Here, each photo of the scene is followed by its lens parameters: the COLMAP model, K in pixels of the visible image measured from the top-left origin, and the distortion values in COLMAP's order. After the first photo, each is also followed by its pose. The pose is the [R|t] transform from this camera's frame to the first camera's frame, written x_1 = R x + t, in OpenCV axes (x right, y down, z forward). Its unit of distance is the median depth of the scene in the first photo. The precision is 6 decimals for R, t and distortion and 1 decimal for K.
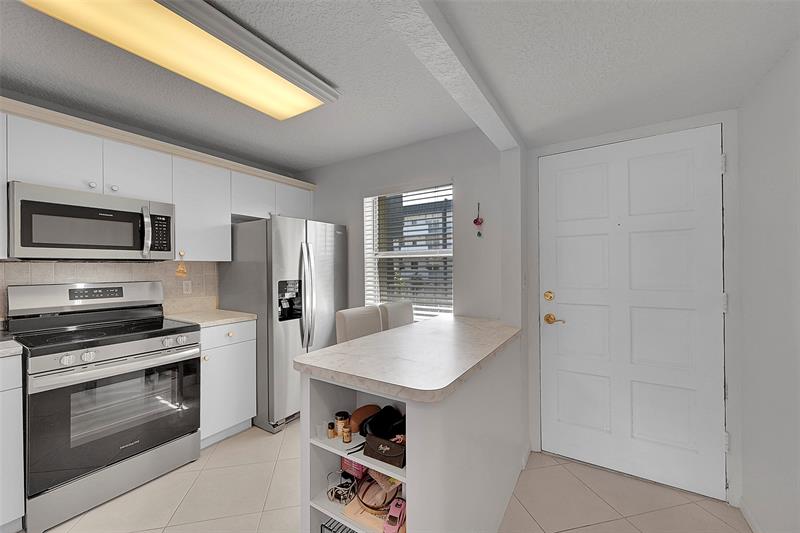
lens RADIAL K [[311.9, 0, 398.6], [0, 311.9, 266.4], [0, 0, 1]] dist [-0.010156, -0.000056]
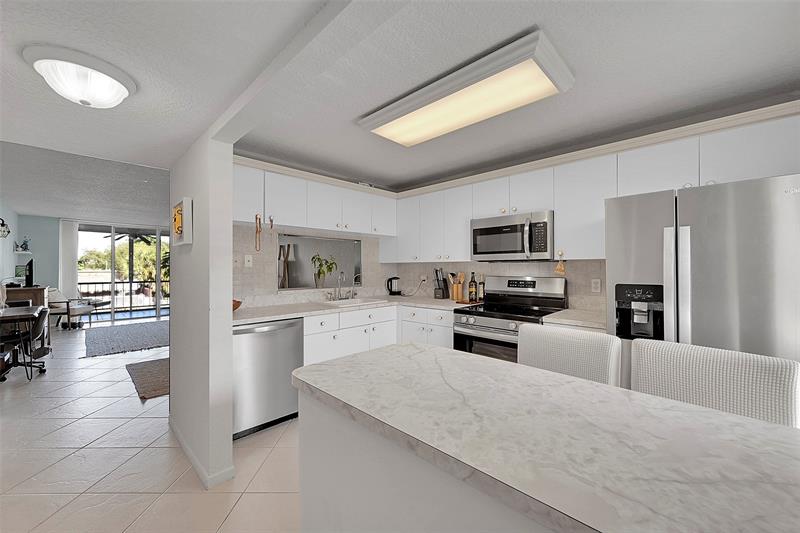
lens RADIAL K [[311.9, 0, 398.6], [0, 311.9, 266.4], [0, 0, 1]] dist [-0.010156, -0.000056]
pose [[-0.201404, 0.002029, -0.979506, 0.520631], [0.003235, 0.999994, 0.001407, 0.001490], [0.979503, -0.002885, -0.201409, 0.716410]]
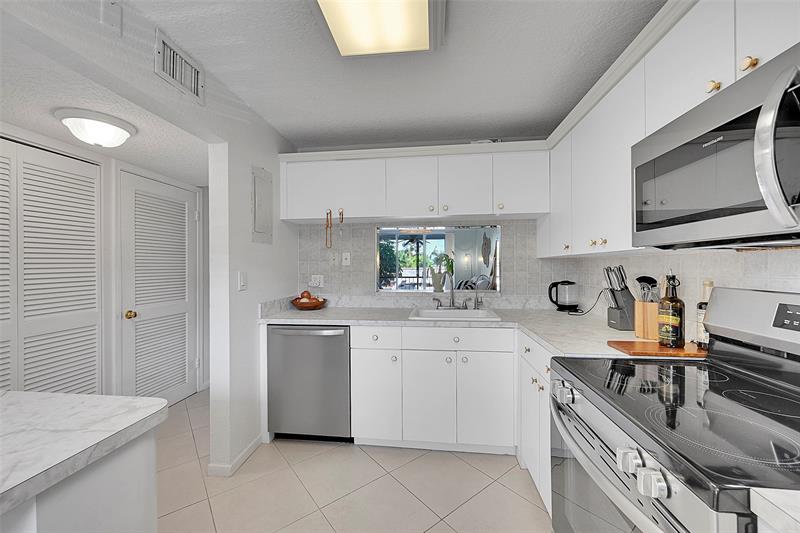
lens RADIAL K [[311.9, 0, 398.6], [0, 311.9, 266.4], [0, 0, 1]] dist [-0.010156, -0.000056]
pose [[-0.900166, 0.008683, -0.435460, -0.307253], [0.008646, 0.999960, 0.002065, 0.008366], [0.435461, -0.001906, -0.900206, 1.079101]]
